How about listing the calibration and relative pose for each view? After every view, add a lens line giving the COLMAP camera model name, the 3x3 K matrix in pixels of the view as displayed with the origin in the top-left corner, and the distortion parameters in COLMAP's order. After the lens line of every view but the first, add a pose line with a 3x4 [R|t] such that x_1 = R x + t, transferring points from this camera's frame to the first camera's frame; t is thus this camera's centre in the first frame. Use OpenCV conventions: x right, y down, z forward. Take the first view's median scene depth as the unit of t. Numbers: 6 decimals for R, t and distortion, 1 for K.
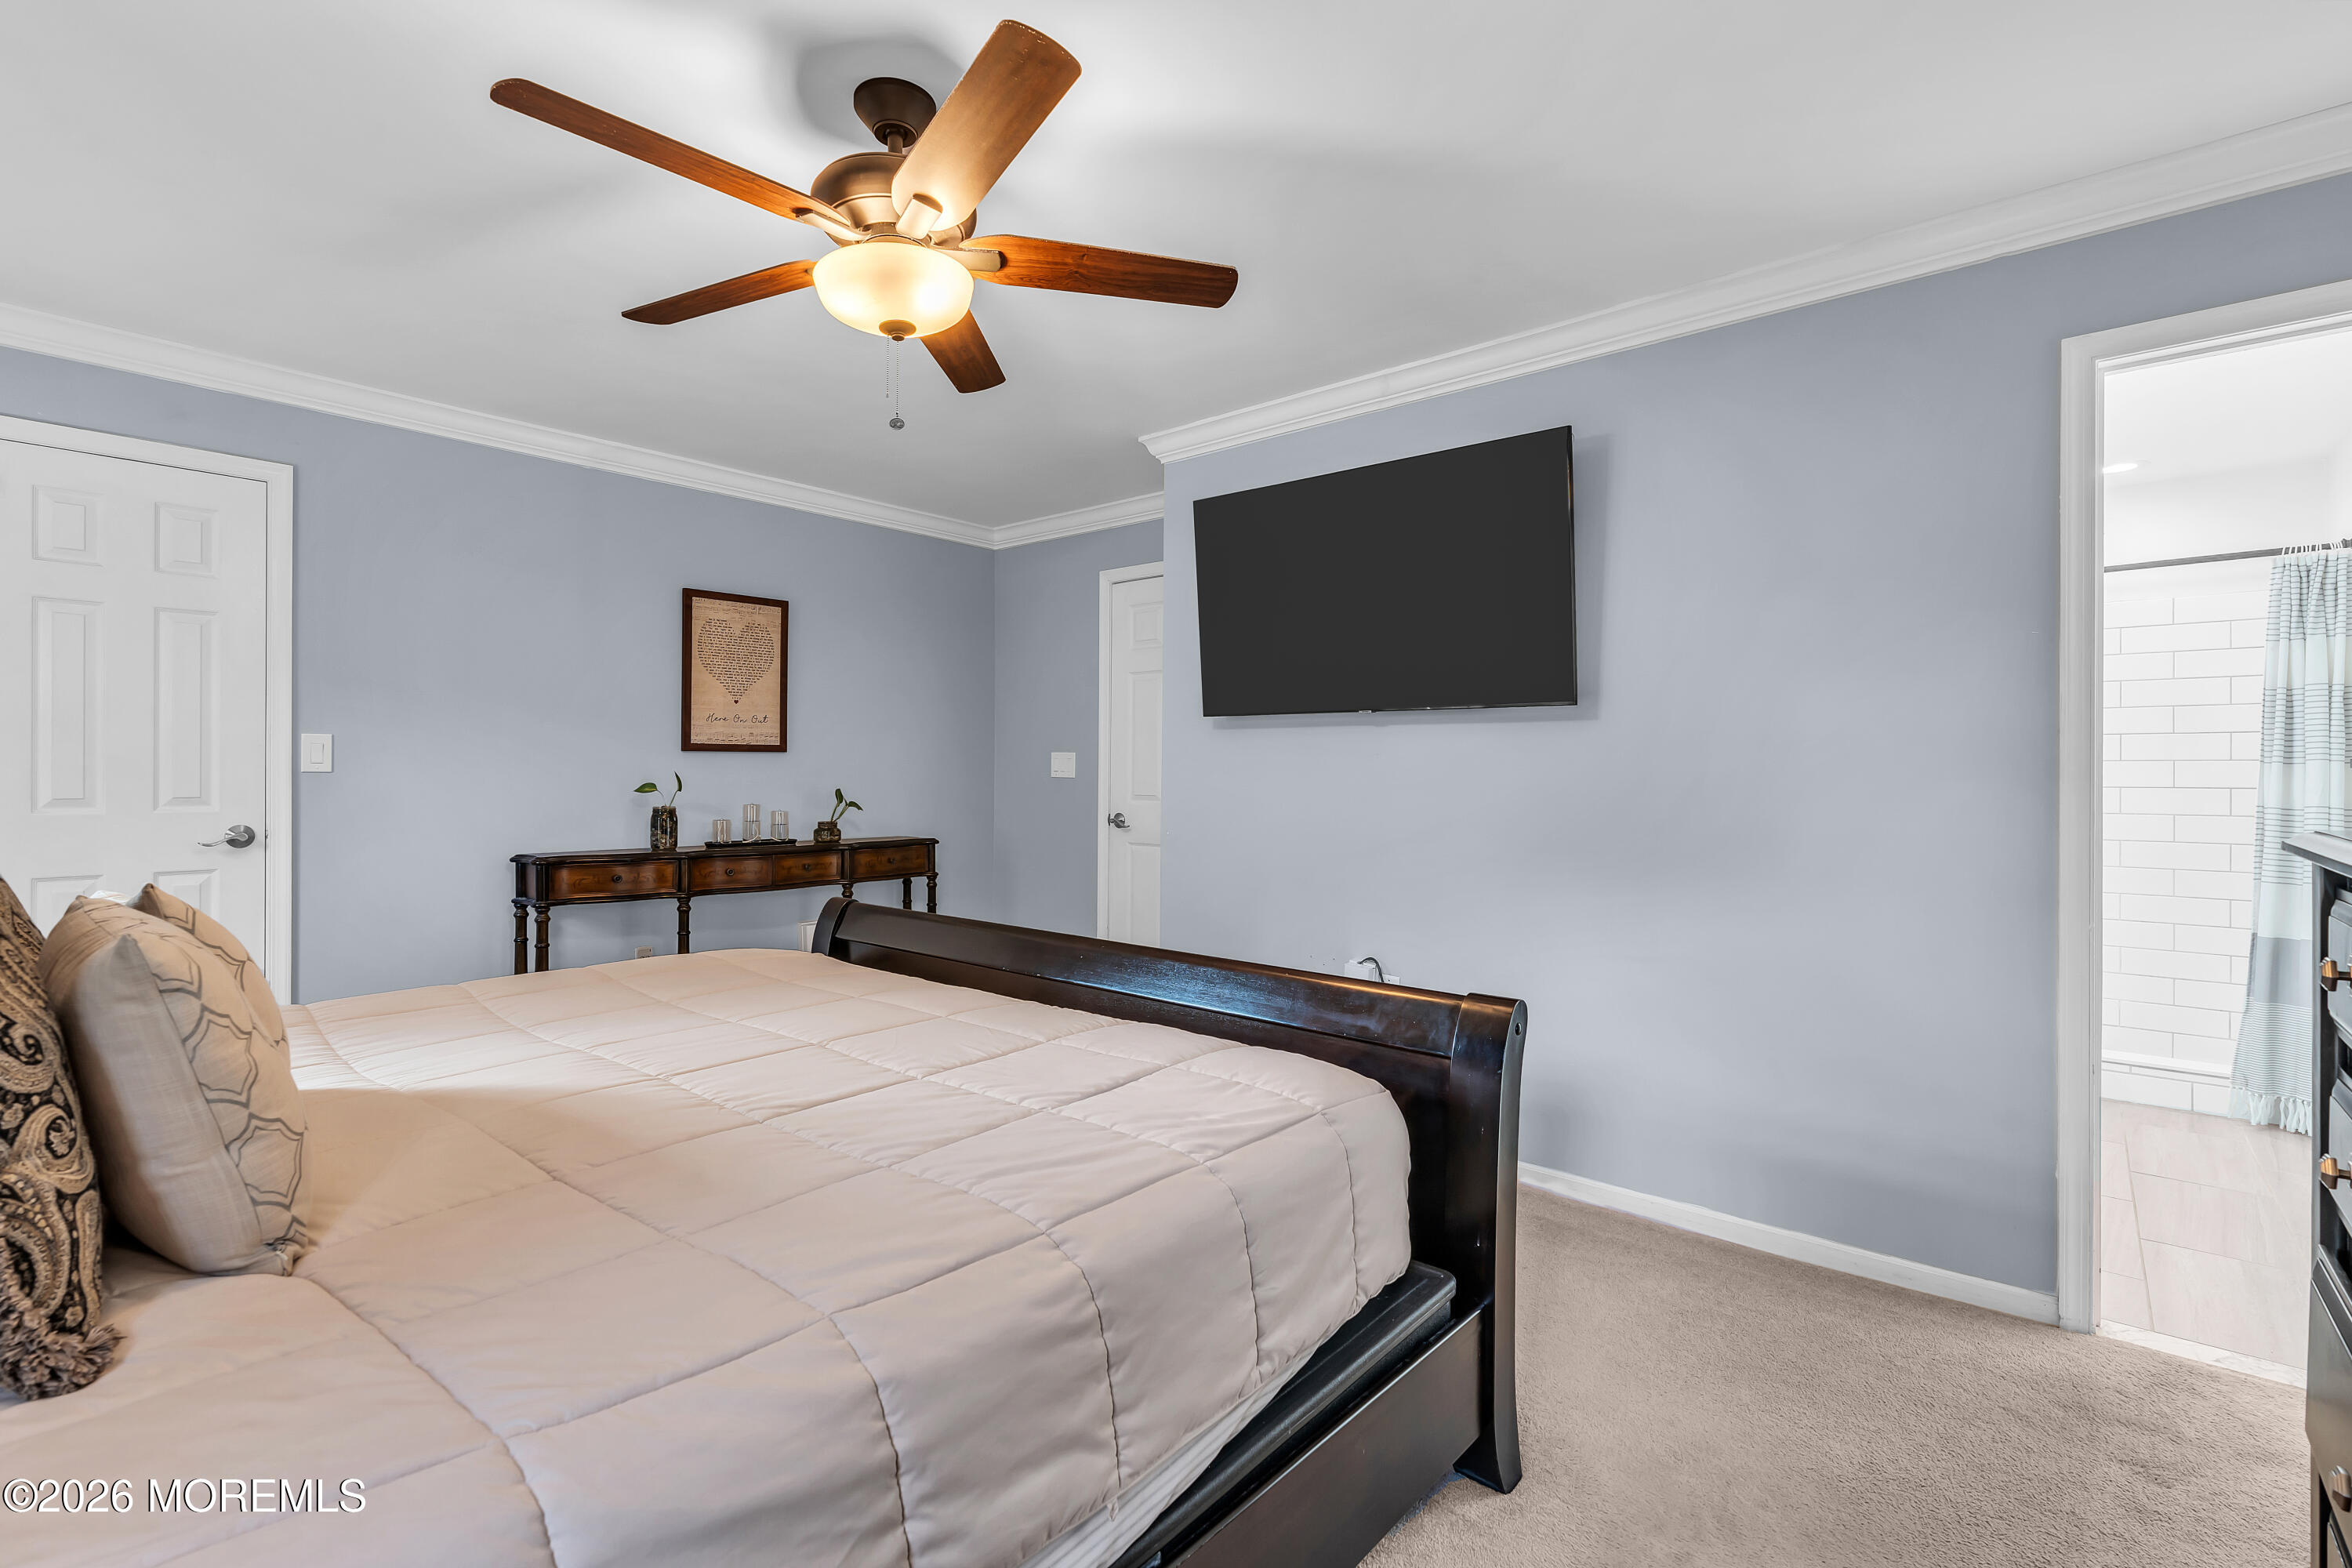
lens RADIAL K [[1050.2, 0, 1170.7], [0, 1050.2, 777.1], [0, 0, 1]] dist [-0.008195, 0.003270]
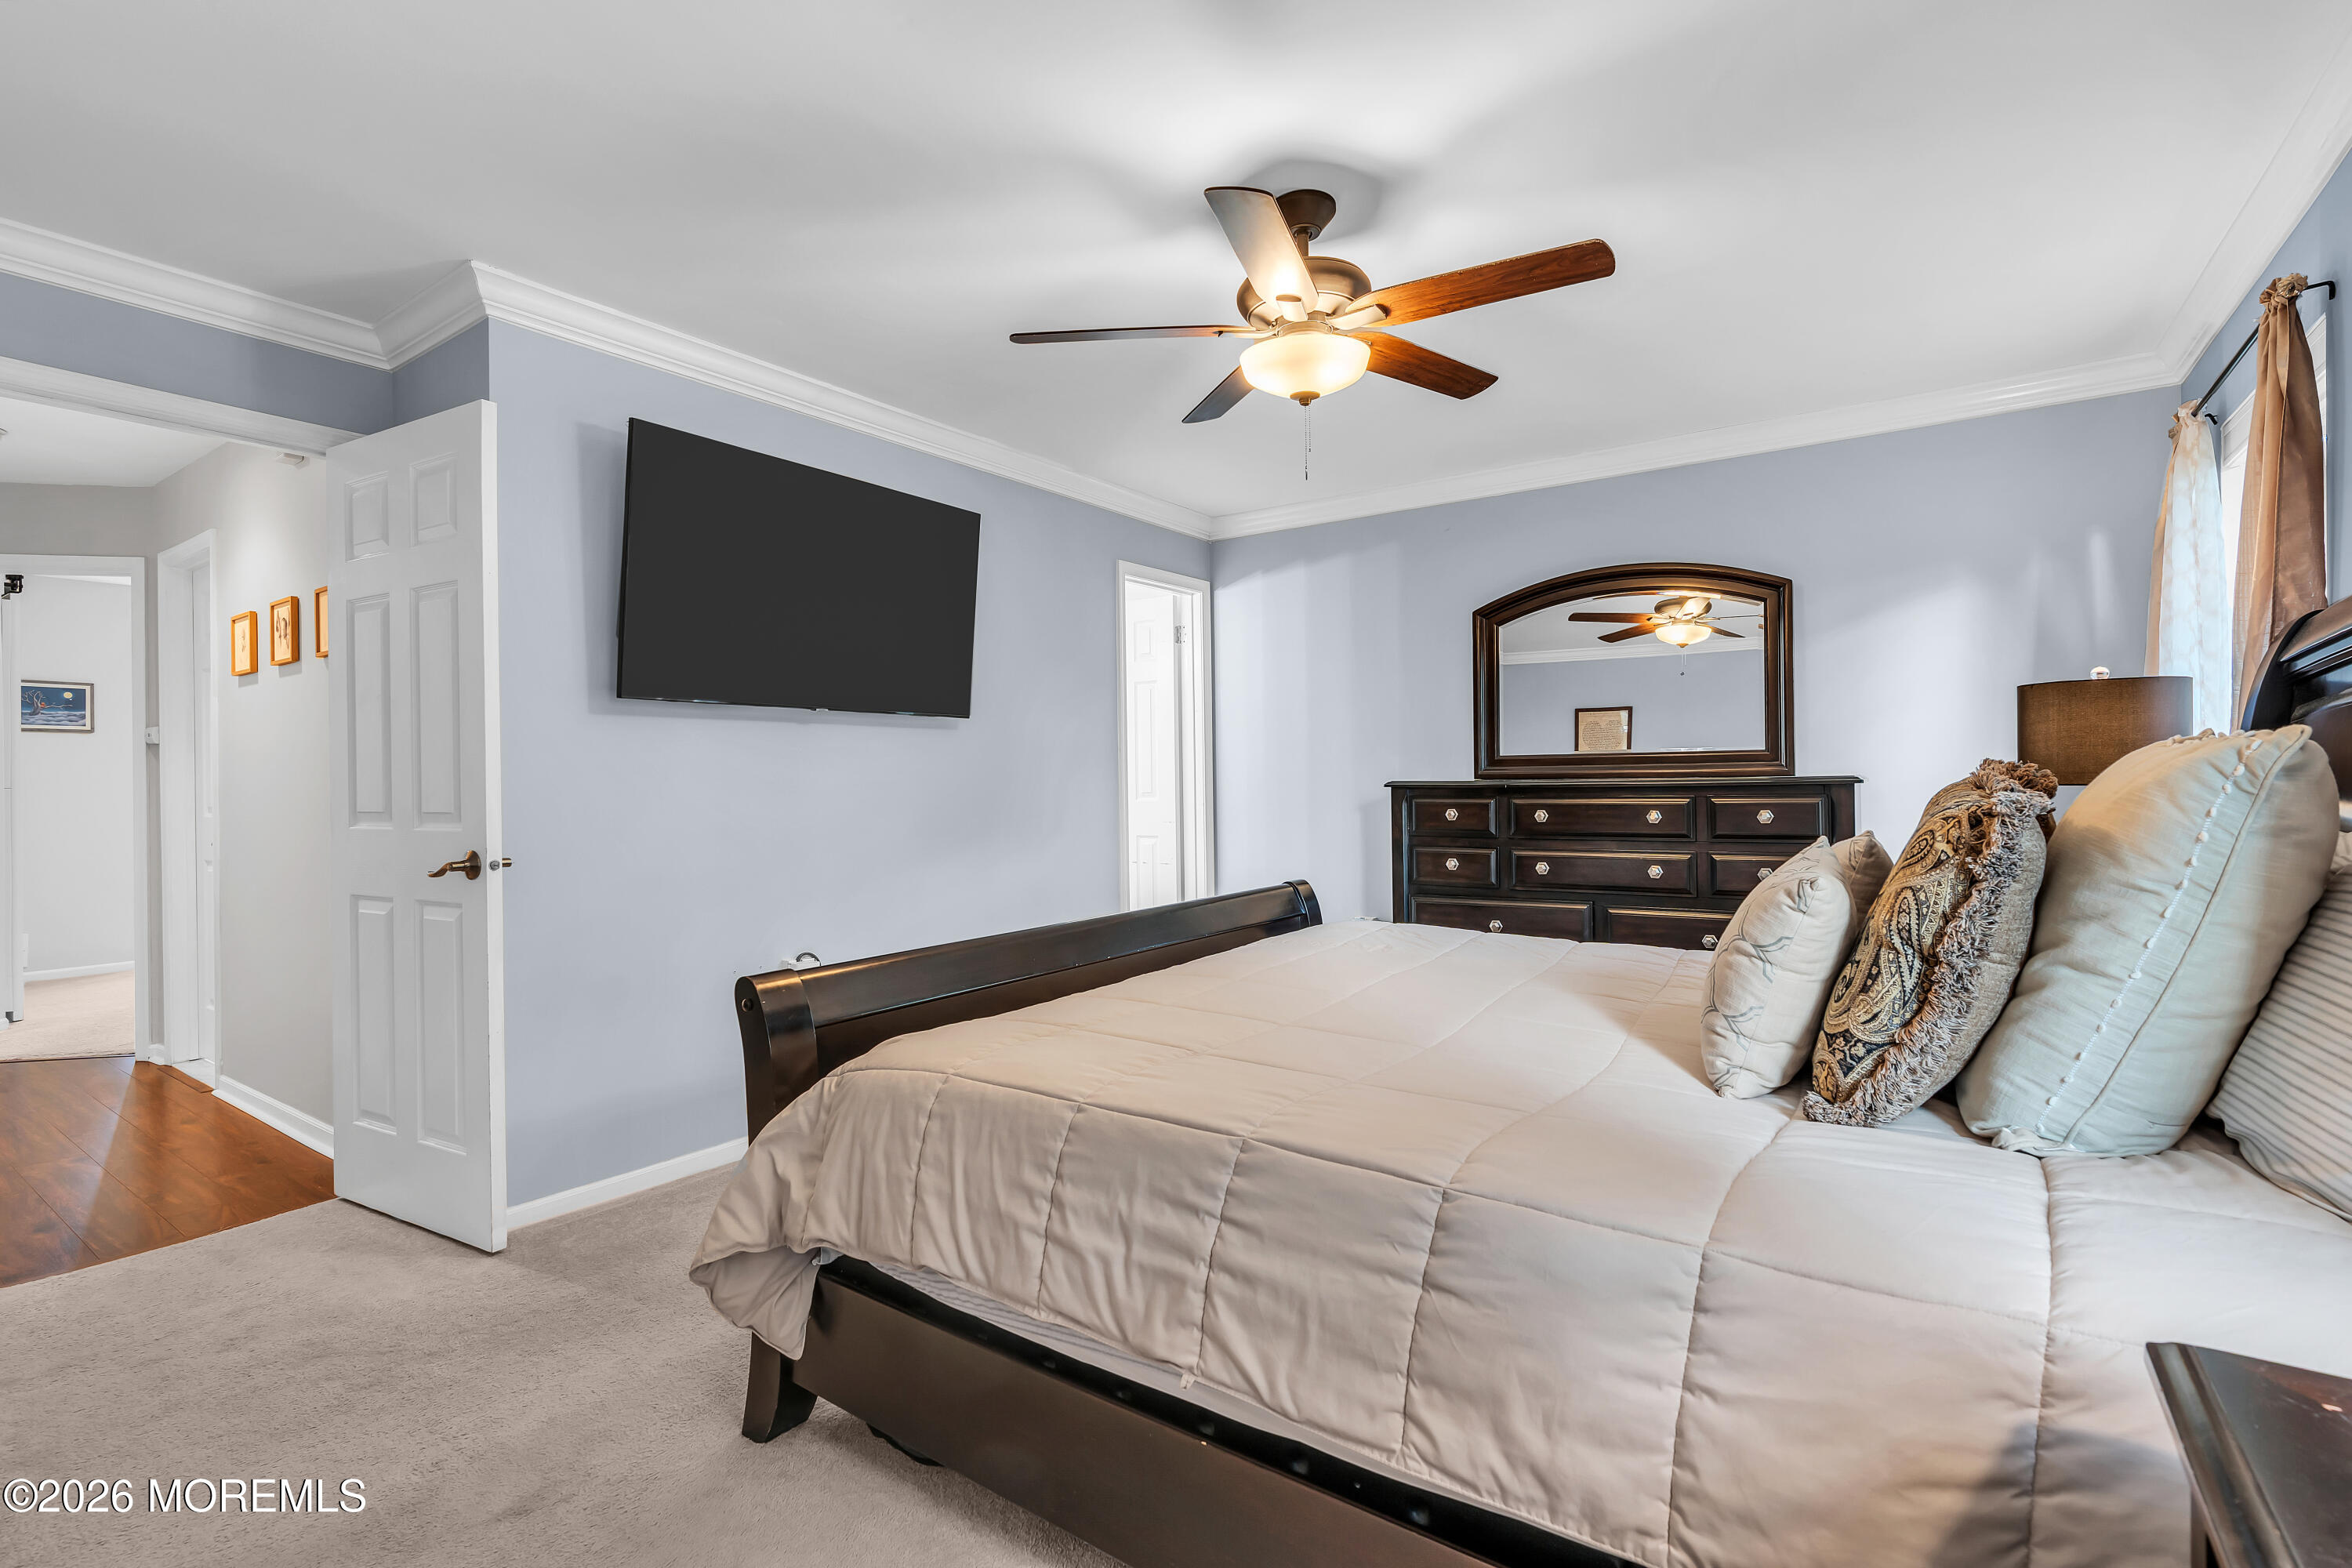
lens RADIAL K [[1057.4, 0, 1169.2], [0, 1057.4, 769.6], [0, 0, 1]] dist [-0.005702, 0.000401]
pose [[-0.094083, -0.005776, 0.995548, -0.890931], [0.008092, 0.999946, 0.006566, -0.007562], [-0.995531, 0.008673, -0.094031, 0.773649]]
